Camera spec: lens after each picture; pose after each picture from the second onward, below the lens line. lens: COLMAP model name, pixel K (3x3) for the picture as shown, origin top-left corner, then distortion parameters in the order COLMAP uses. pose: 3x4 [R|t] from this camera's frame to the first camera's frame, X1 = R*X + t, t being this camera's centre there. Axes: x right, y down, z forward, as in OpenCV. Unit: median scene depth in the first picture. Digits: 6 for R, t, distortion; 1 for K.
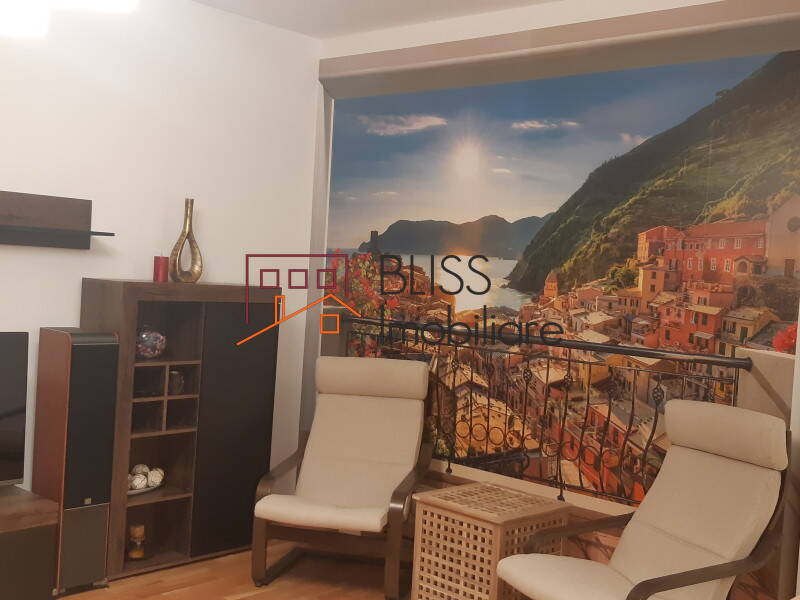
lens RADIAL K [[983.7, 0, 400.0], [0, 983.7, 300.0], [0, 0, 1]] dist [0.228031, -0.555112]
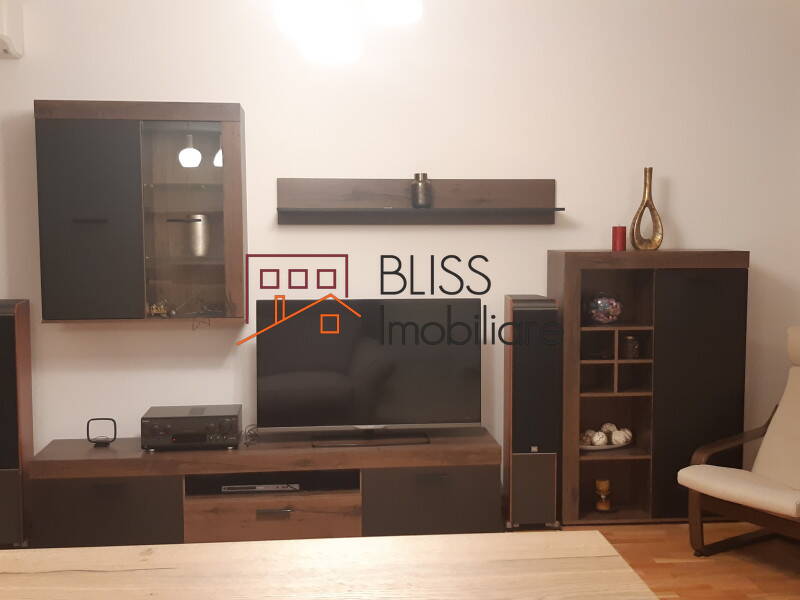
lens RADIAL K [[983.7, 0, 400.0], [0, 983.7, 300.0], [0, 0, 1]] dist [0.228031, -0.555112]
pose [[0.744255, -0.007820, -0.667849, 0.290535], [0.024911, 0.999561, 0.016057, 0.011180], [0.667430, -0.028587, 0.744123, 0.072174]]
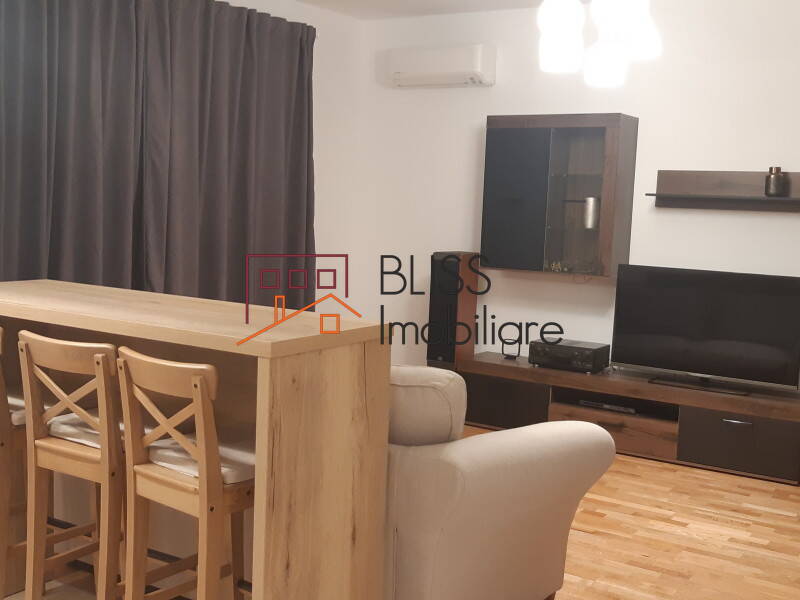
lens RADIAL K [[983.7, 0, 400.0], [0, 983.7, 300.0], [0, 0, 1]] dist [0.228031, -0.555112]
pose [[0.169544, 0.052140, -0.984142, 0.740519], [-0.061631, 0.997206, 0.042215, 0.032866], [0.983594, 0.053496, 0.172283, 0.209366]]
